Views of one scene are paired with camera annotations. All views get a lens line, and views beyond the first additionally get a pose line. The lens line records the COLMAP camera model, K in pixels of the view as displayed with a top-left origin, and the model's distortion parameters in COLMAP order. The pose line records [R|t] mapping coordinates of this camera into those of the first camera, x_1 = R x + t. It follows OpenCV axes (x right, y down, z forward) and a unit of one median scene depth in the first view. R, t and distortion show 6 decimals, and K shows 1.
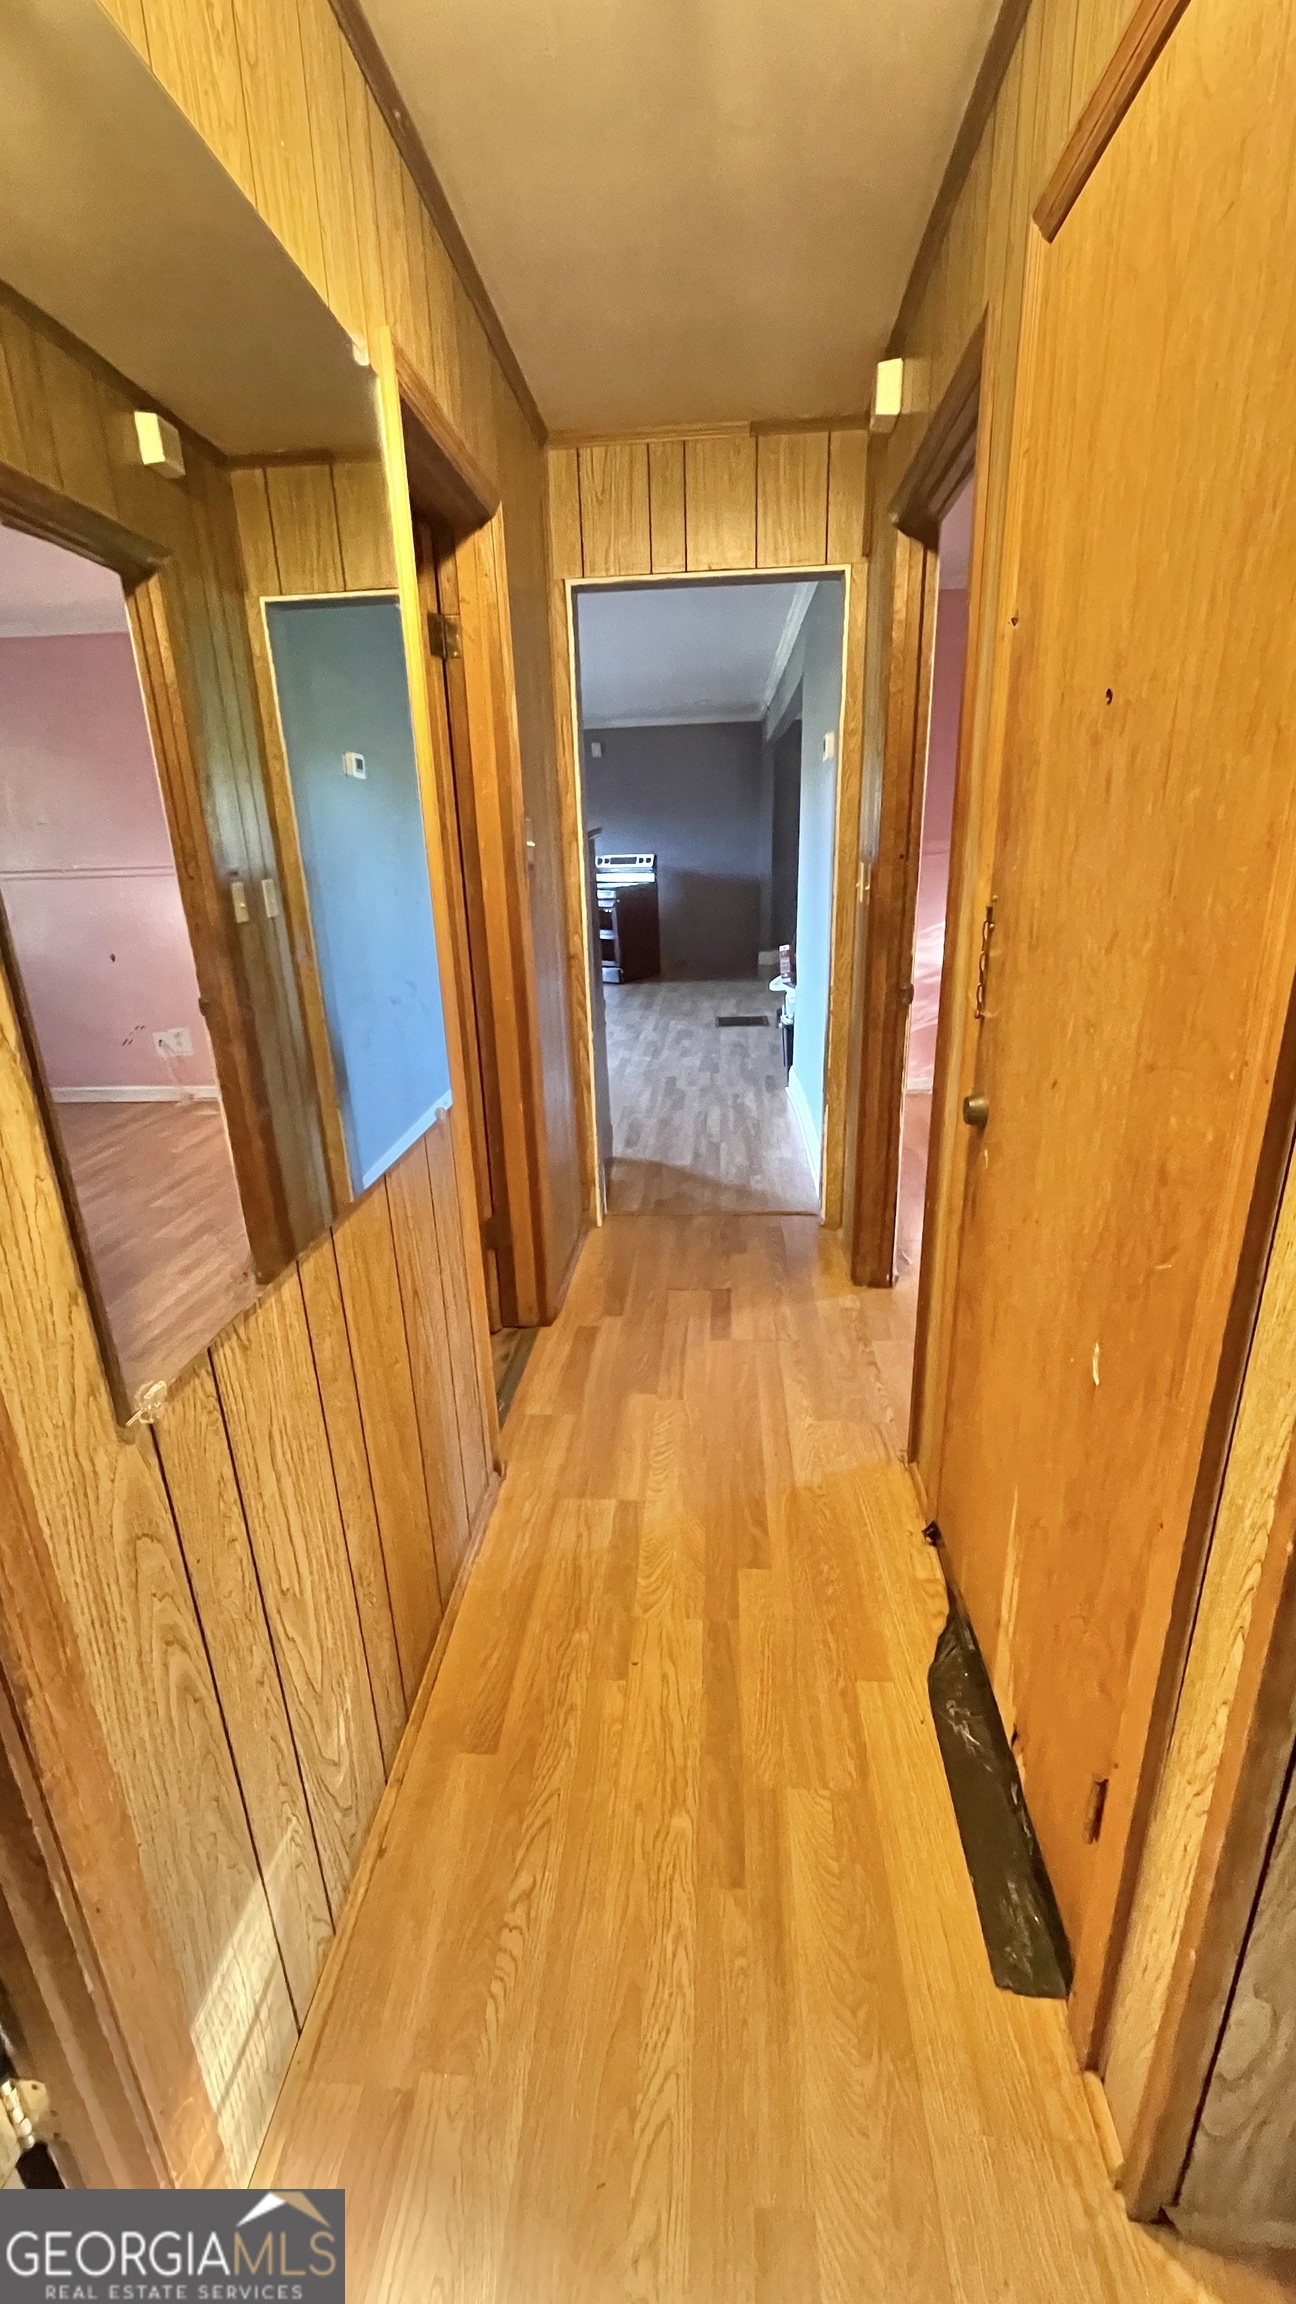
lens RADIAL K [[928.5, 0, 647.8], [0, 928.5, 1155.3], [0, 0, 1]] dist [-0.002160, 0.000531]
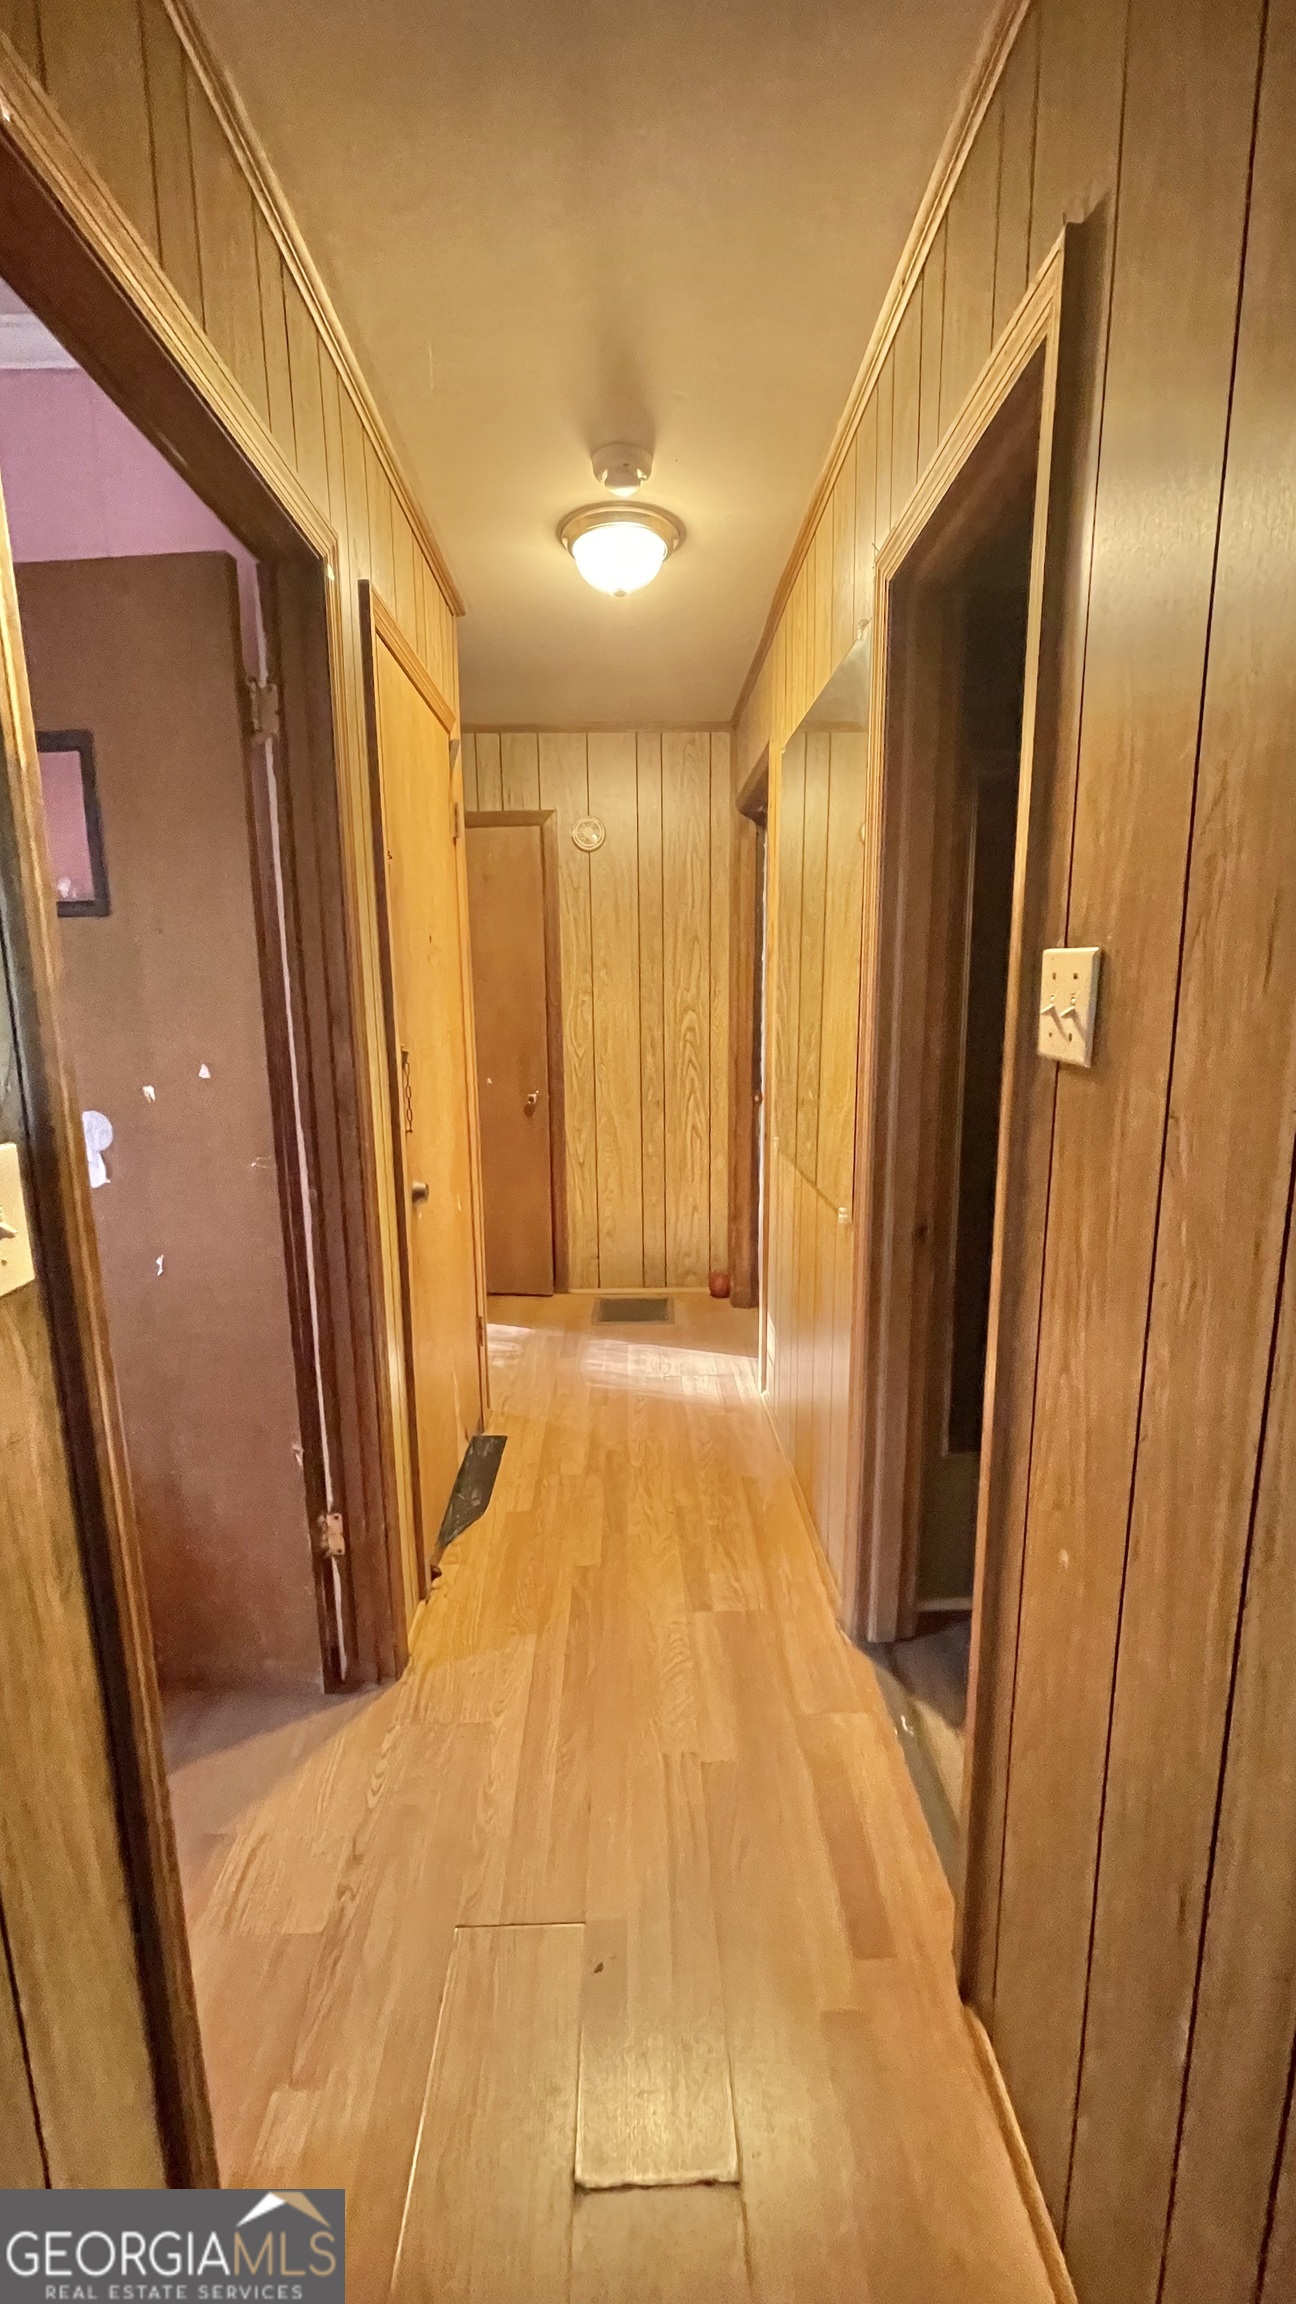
lens RADIAL K [[928.5, 0, 649.2], [0, 928.5, 1154.4], [0, 0, 1]] dist [-0.002160, 0.000531]
pose [[-0.994397, 0.060560, -0.086643, 0.099955], [0.009998, 0.869838, 0.493236, -0.602500], [0.105235, 0.489606, -0.865570, 1.702336]]
